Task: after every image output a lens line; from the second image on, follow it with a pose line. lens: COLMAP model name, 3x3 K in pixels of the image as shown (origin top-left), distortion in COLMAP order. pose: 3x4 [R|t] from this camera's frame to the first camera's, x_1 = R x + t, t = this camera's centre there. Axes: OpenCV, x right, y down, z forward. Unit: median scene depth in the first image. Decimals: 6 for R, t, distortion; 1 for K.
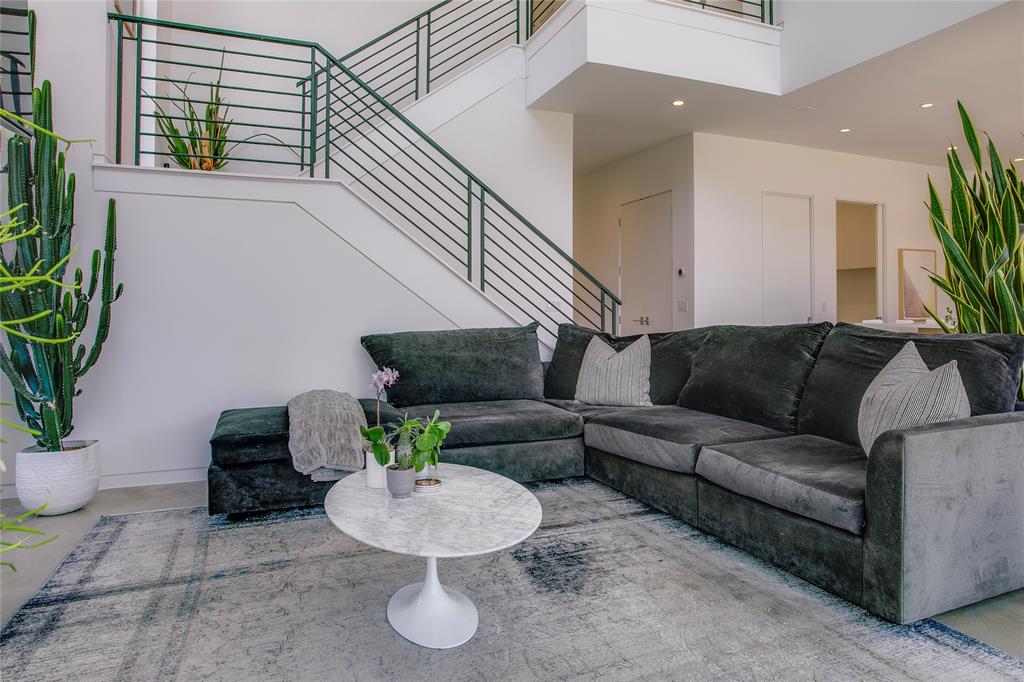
lens RADIAL K [[623.2, 0, 555.1], [0, 623.2, 304.1], [0, 0, 1]] dist [-0.047609, 0.030633]
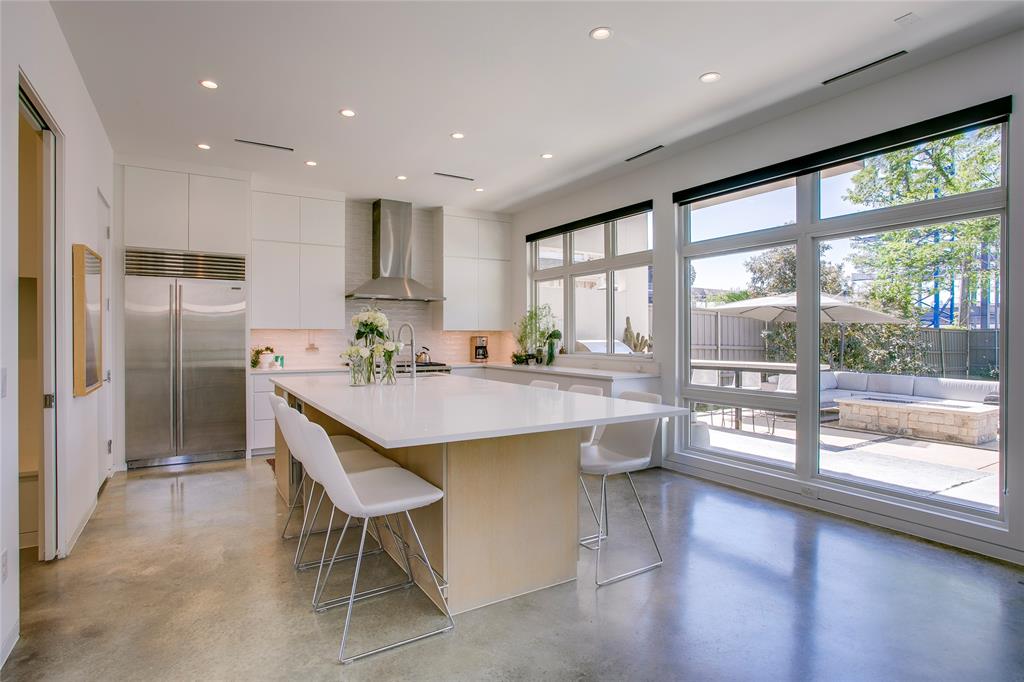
lens RADIAL K [[528.0, 0, 503.4], [0, 528.0, 334.0], [0, 0, 1]] dist [-0.030811, 0.006238]
pose [[-0.126040, 0.004281, 0.992016, 0.355512], [-0.005759, 0.999971, -0.005047, -0.062046], [-0.992008, -0.006349, -0.126012, 1.991950]]
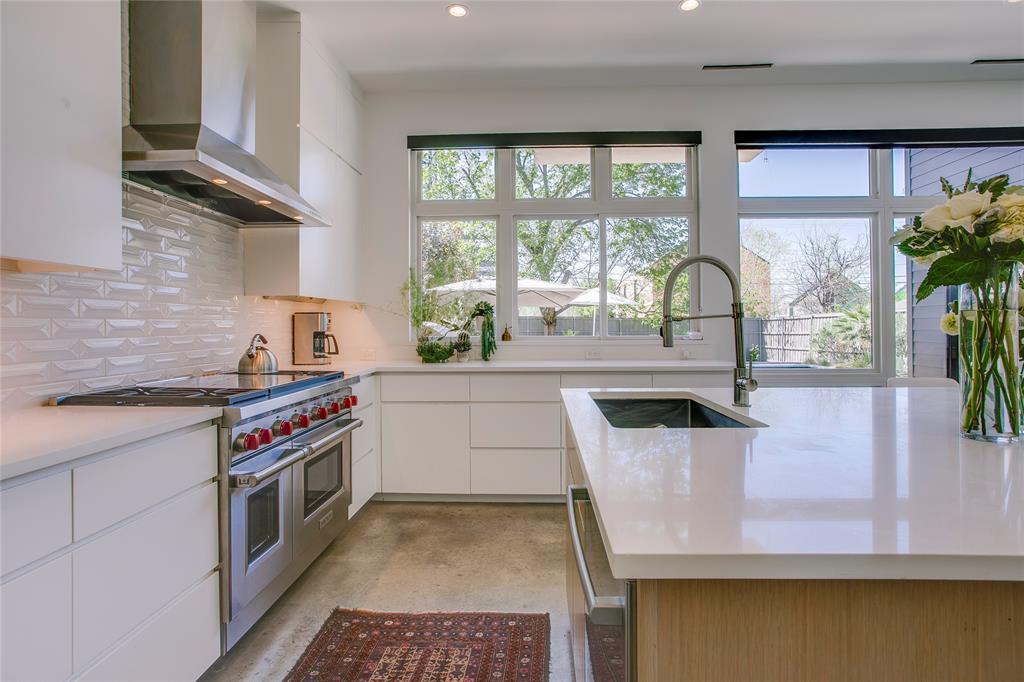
lens RADIAL K [[528.0, 0, 516.7], [0, 528.0, 319.9], [0, 0, 1]] dist [-0.030811, 0.006238]
pose [[-0.898113, 0.009188, 0.439669, 1.891716], [0.003400, 0.999897, -0.013951, -0.025501], [-0.439752, -0.011034, -0.898052, 2.687198]]
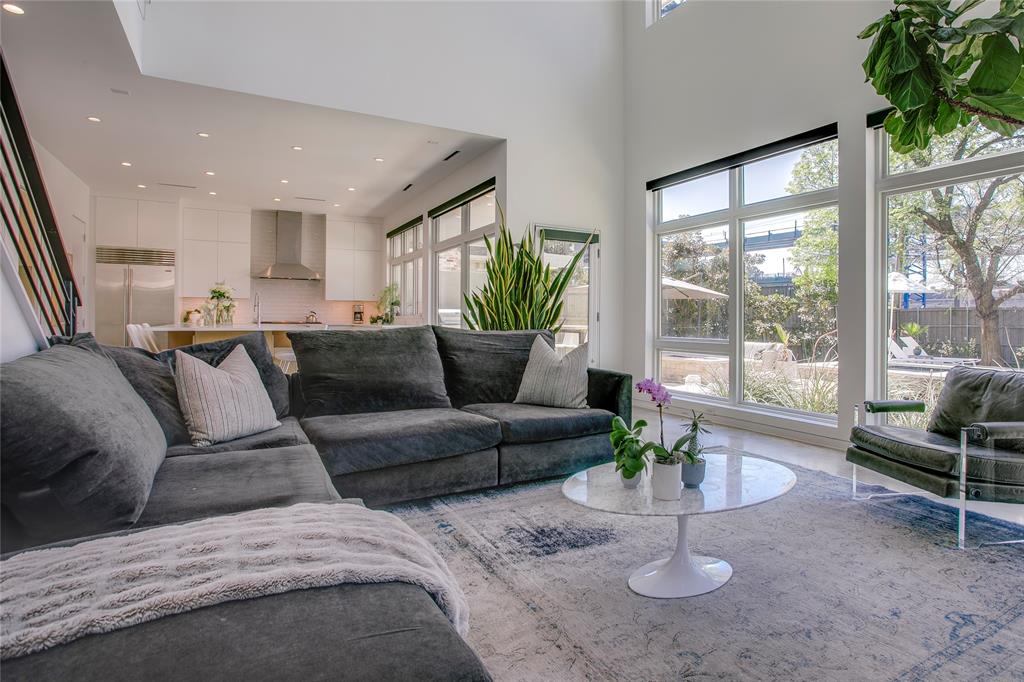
lens RADIAL K [[544.2, 0, 517.4], [0, 544.2, 310.2], [0, 0, 1]] dist [-0.038153, 0.001186]
pose [[-0.062424, 0.014086, 0.997950, -0.820697], [-0.009729, 0.999844, -0.014722, 0.015274], [-0.998002, -0.010628, -0.062278, 0.950092]]
